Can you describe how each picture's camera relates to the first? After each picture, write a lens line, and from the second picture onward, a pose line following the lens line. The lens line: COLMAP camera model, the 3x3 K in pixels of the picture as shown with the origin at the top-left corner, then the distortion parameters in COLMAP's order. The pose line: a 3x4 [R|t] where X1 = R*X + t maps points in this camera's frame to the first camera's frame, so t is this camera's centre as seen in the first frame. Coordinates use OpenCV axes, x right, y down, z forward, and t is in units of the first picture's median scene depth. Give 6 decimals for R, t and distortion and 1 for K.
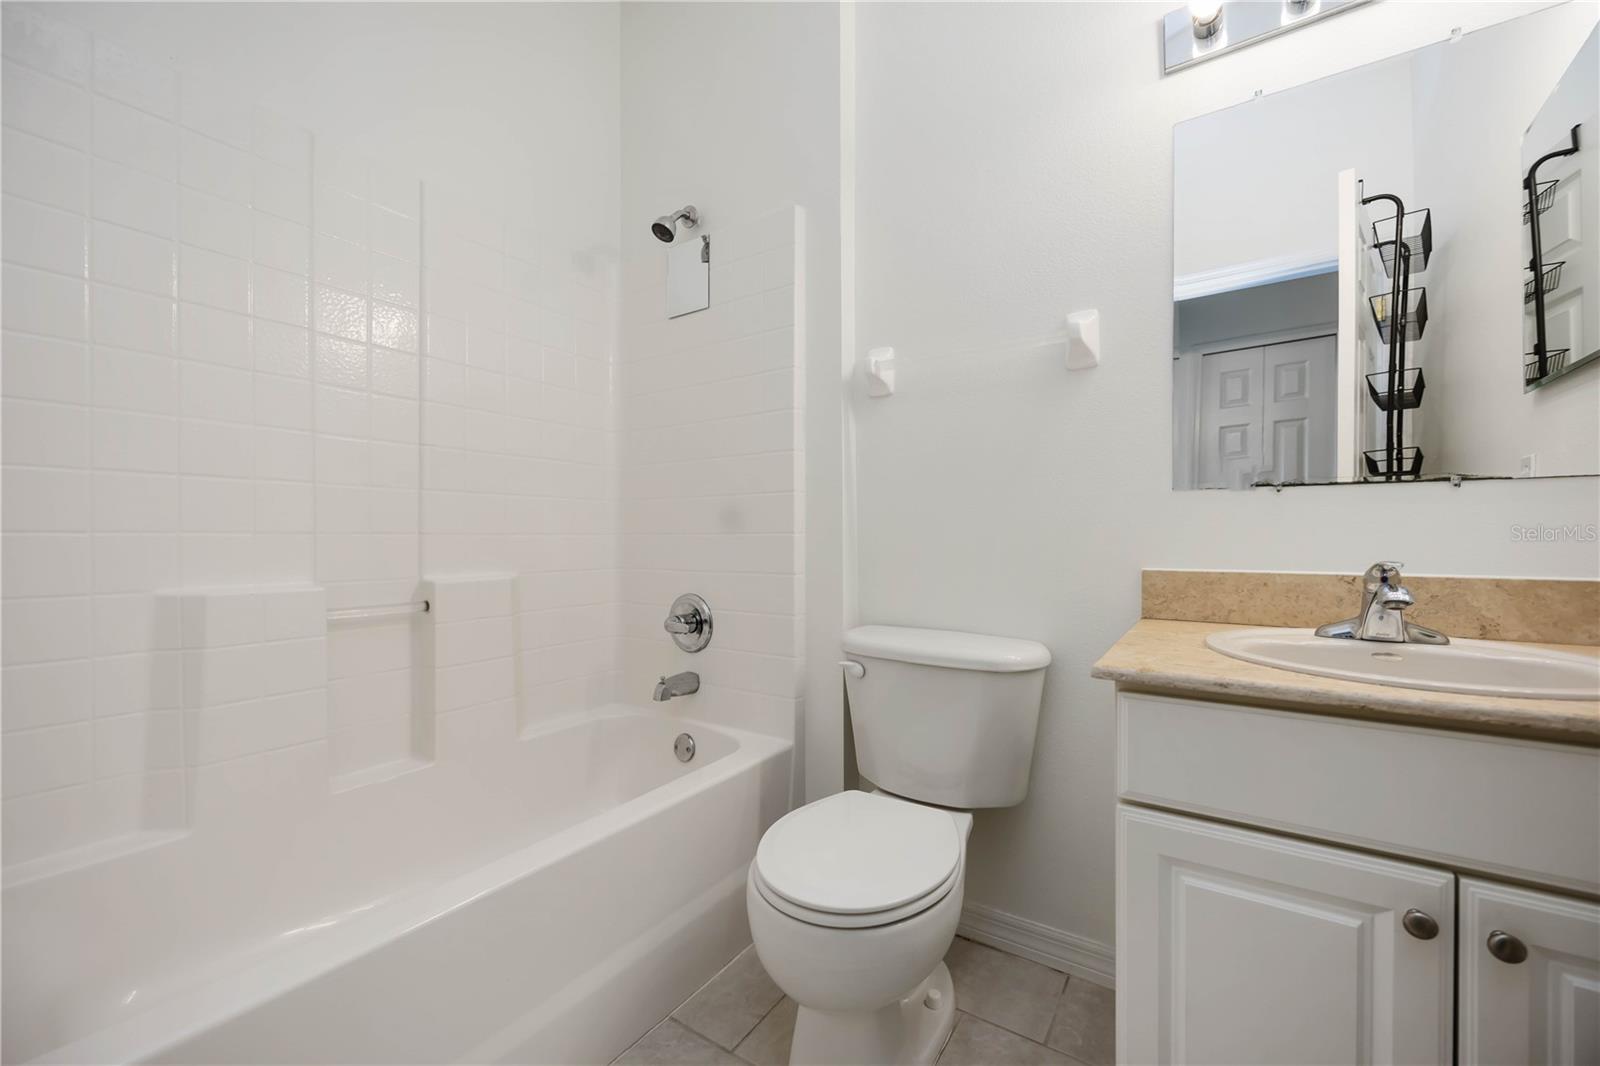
lens RADIAL K [[609.4, 0, 811.2], [0, 609.4, 544.8], [0, 0, 1]] dist [-0.000074, -0.000471]
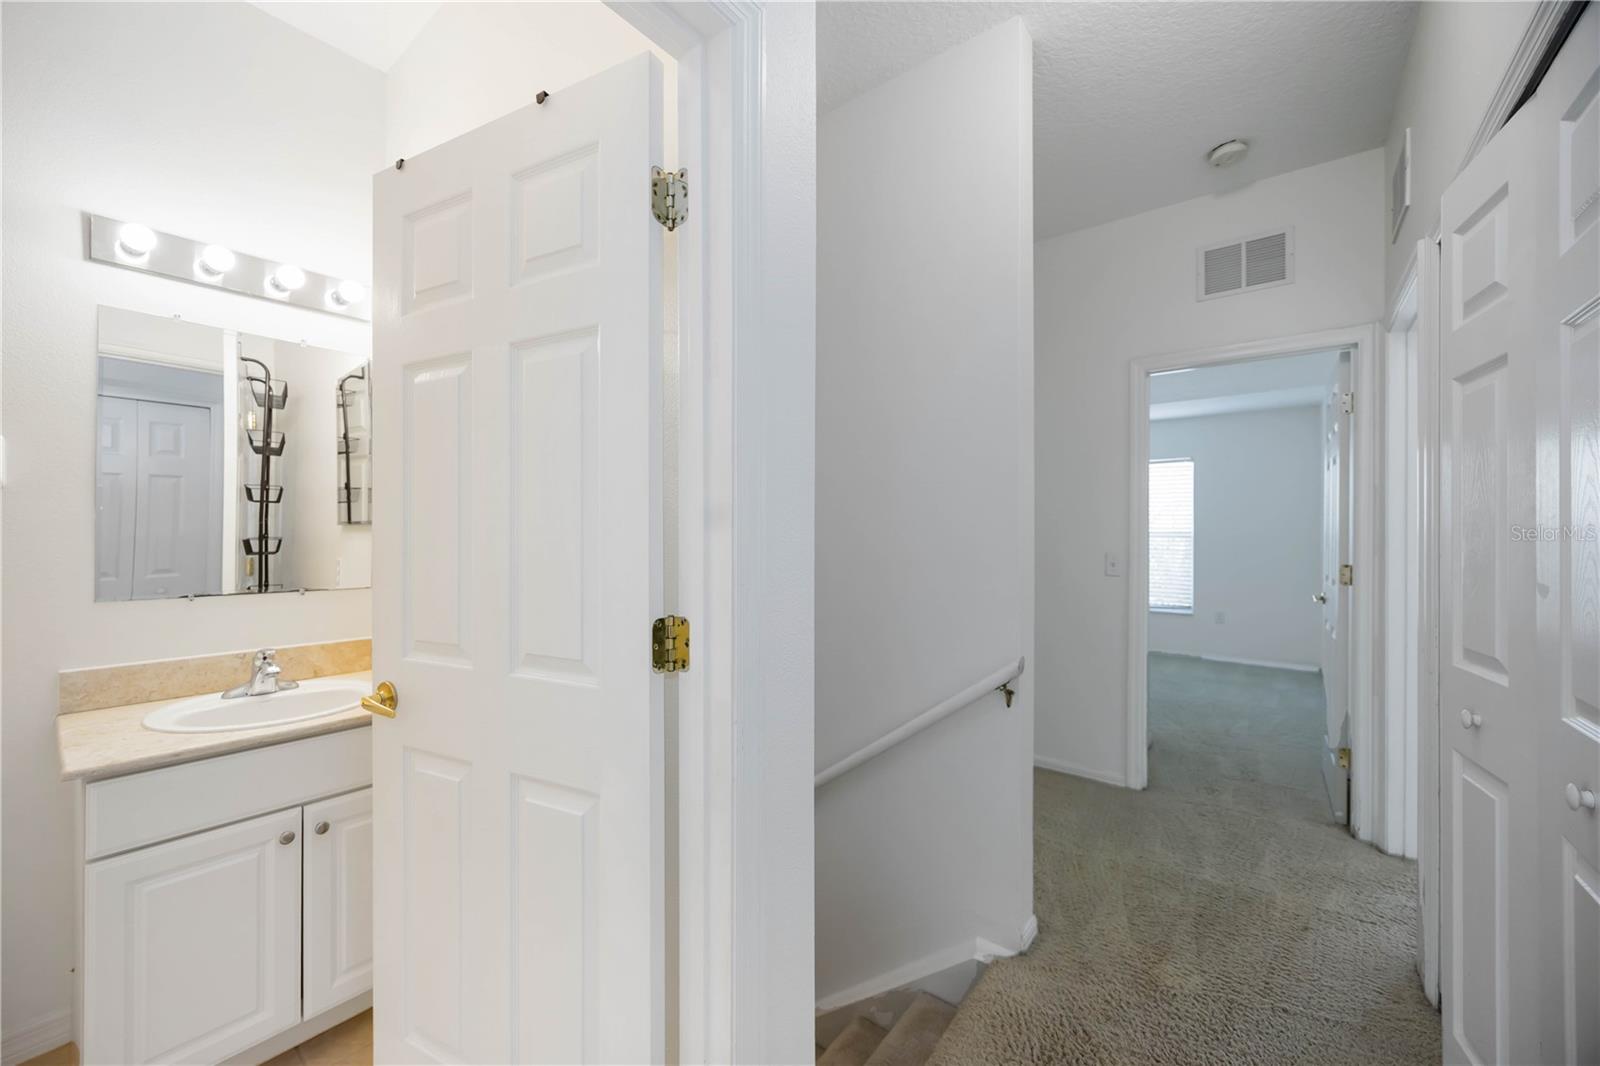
lens RADIAL K [[609.4, 0, 808.8], [0, 609.4, 542.4], [0, 0, 1]] dist [-0.000074, -0.000471]
pose [[0.064258, -0.002765, 0.997929, -0.569227], [-0.001522, 0.999995, 0.002869, -0.233534], [-0.997932, -0.001704, 0.064254, -0.541008]]
